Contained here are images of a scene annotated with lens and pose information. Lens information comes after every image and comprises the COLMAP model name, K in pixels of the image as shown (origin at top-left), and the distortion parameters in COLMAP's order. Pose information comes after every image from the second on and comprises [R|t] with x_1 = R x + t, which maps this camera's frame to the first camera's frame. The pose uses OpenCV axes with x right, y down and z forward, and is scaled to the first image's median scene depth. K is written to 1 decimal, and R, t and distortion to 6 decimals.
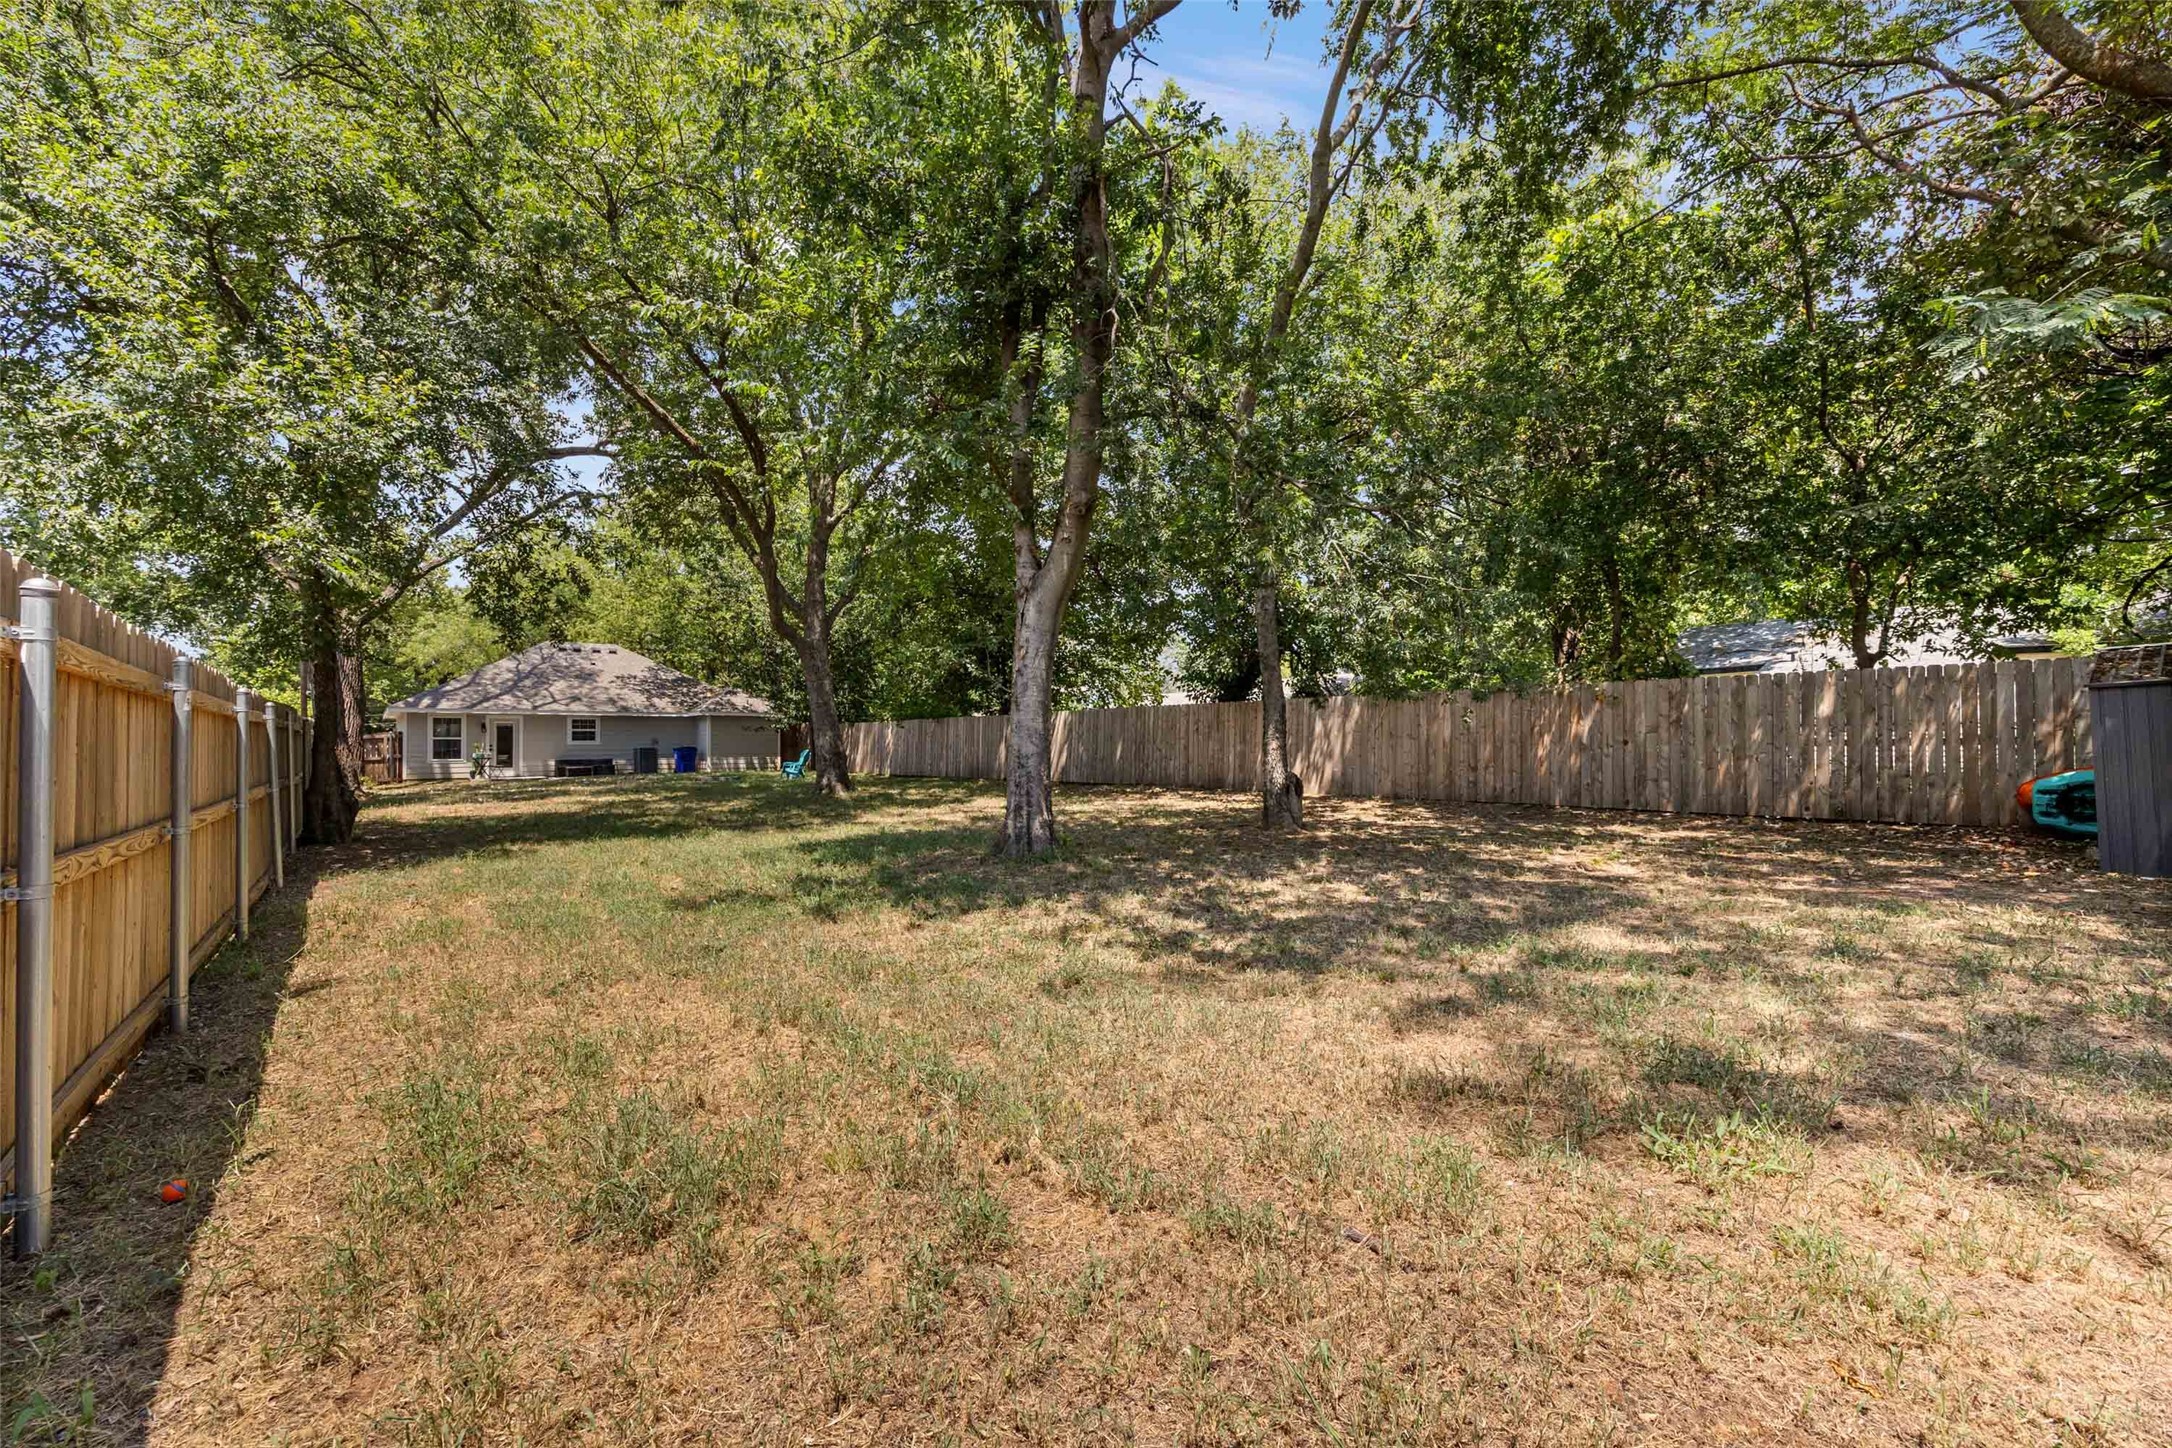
lens RADIAL K [[870.9, 0, 1088.1], [0, 870.9, 723.2], [0, 0, 1]] dist [-0.000480, -0.000074]
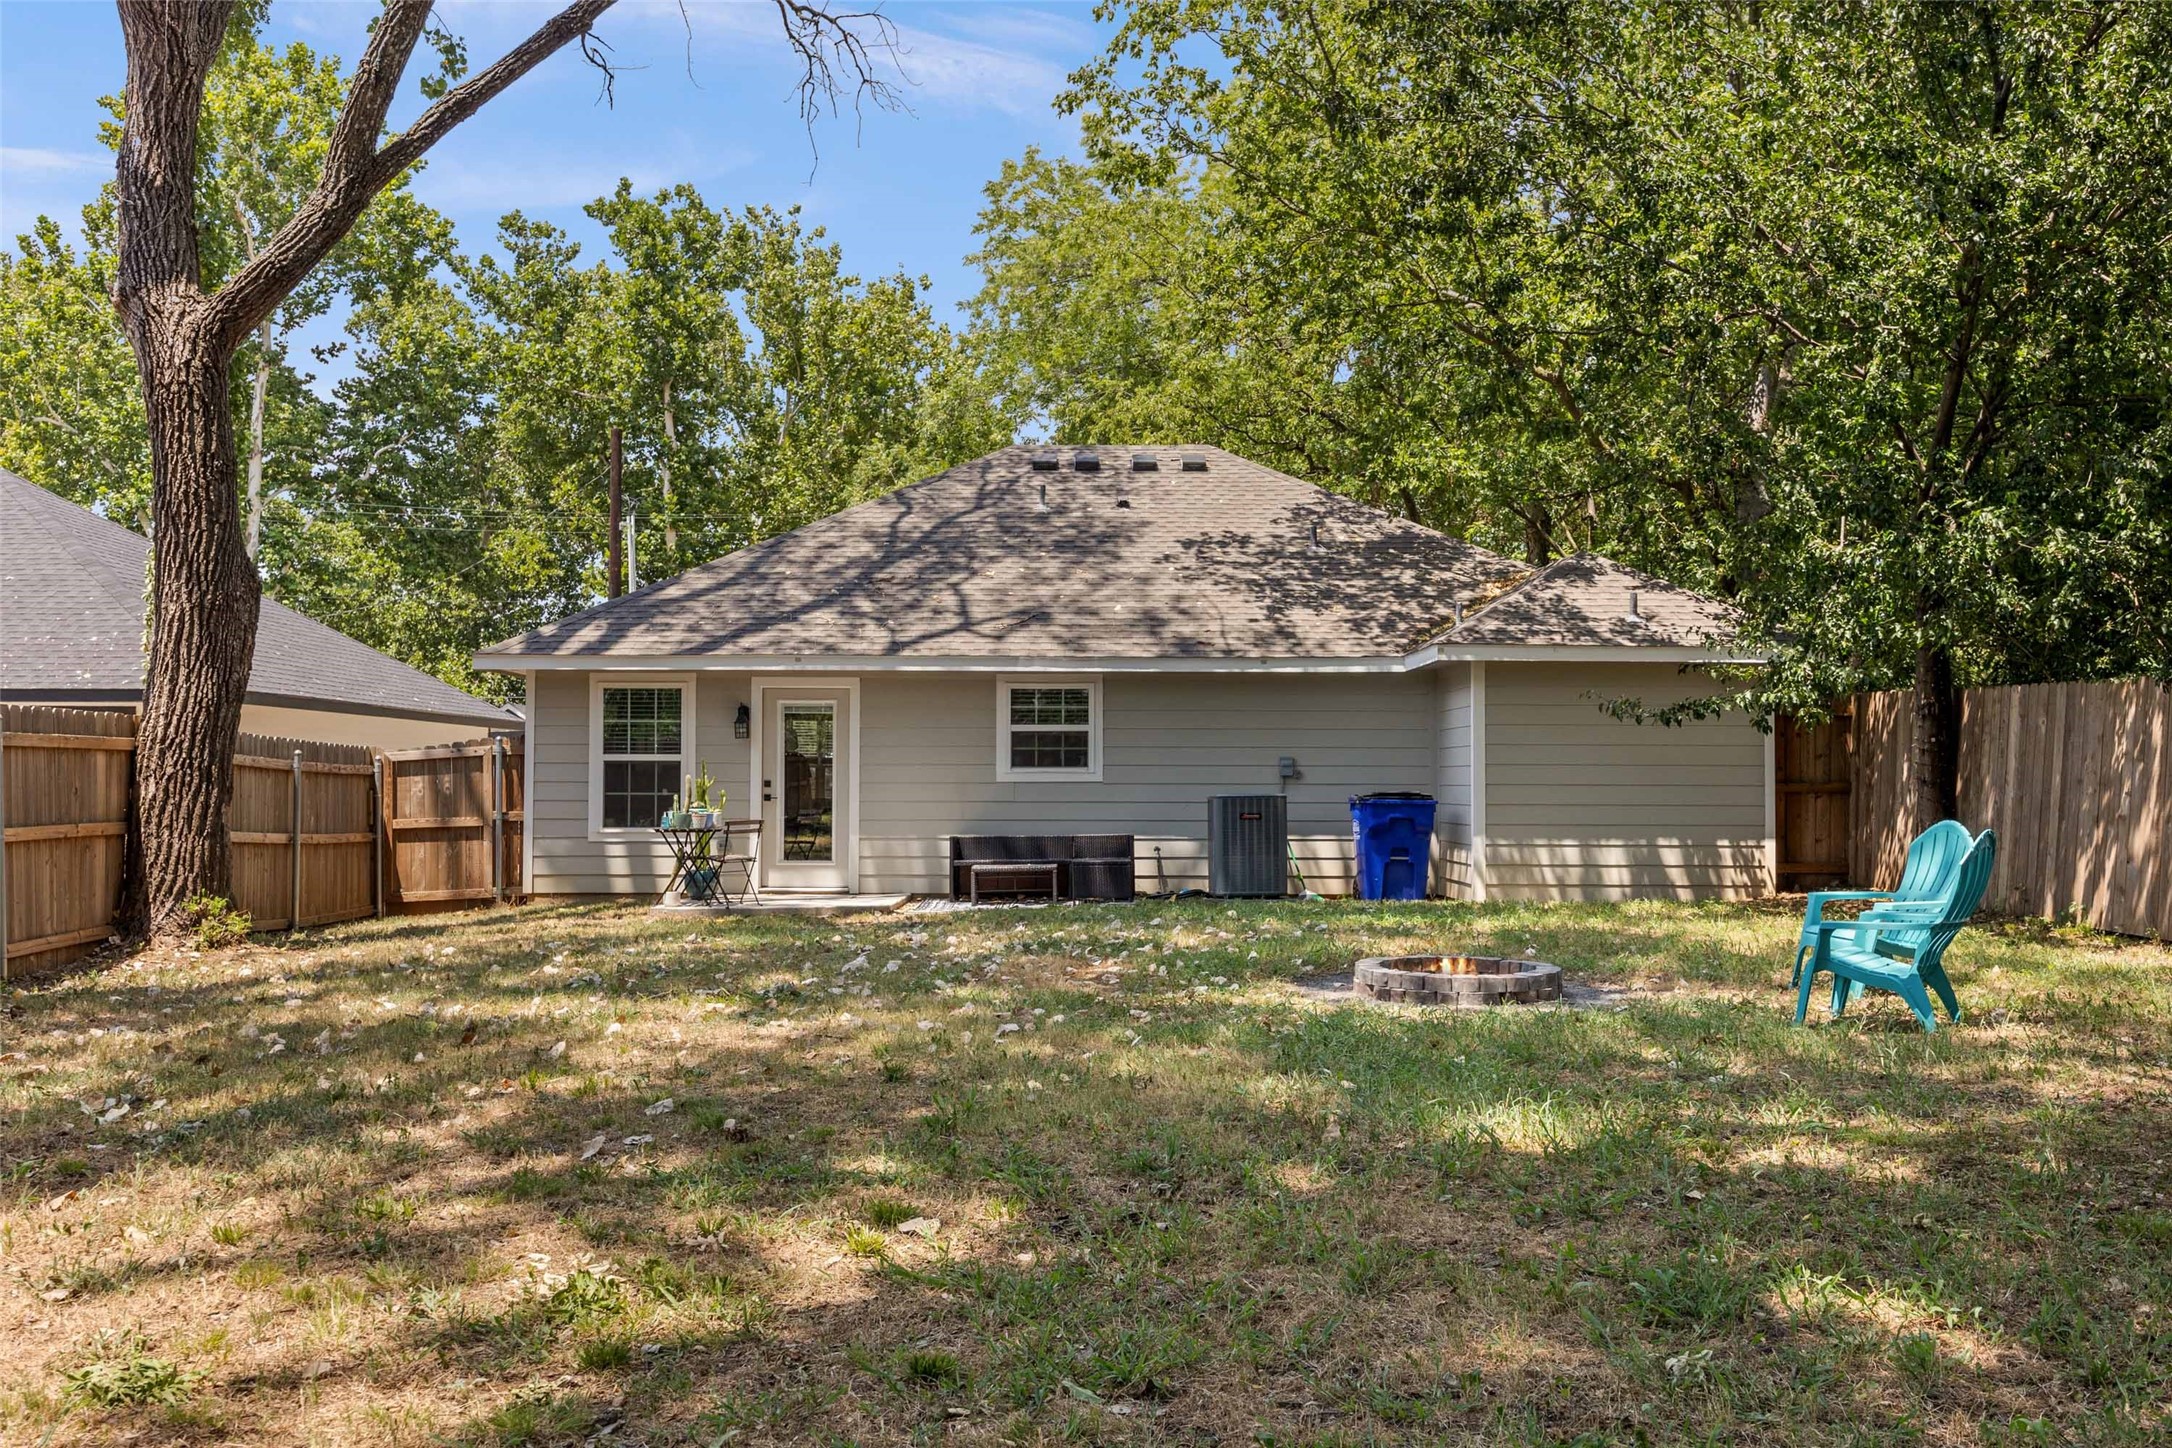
lens RADIAL K [[1949.6, 0, 1086.8], [0, 1949.6, 727.7], [0, 0, 1]] dist [-0.006751, -0.001320]
pose [[0.786584, -0.013124, -0.617343, -0.190912], [0.008482, 0.999909, -0.010450, 0.013762], [0.617424, 0.002983, 0.786625, 0.516129]]
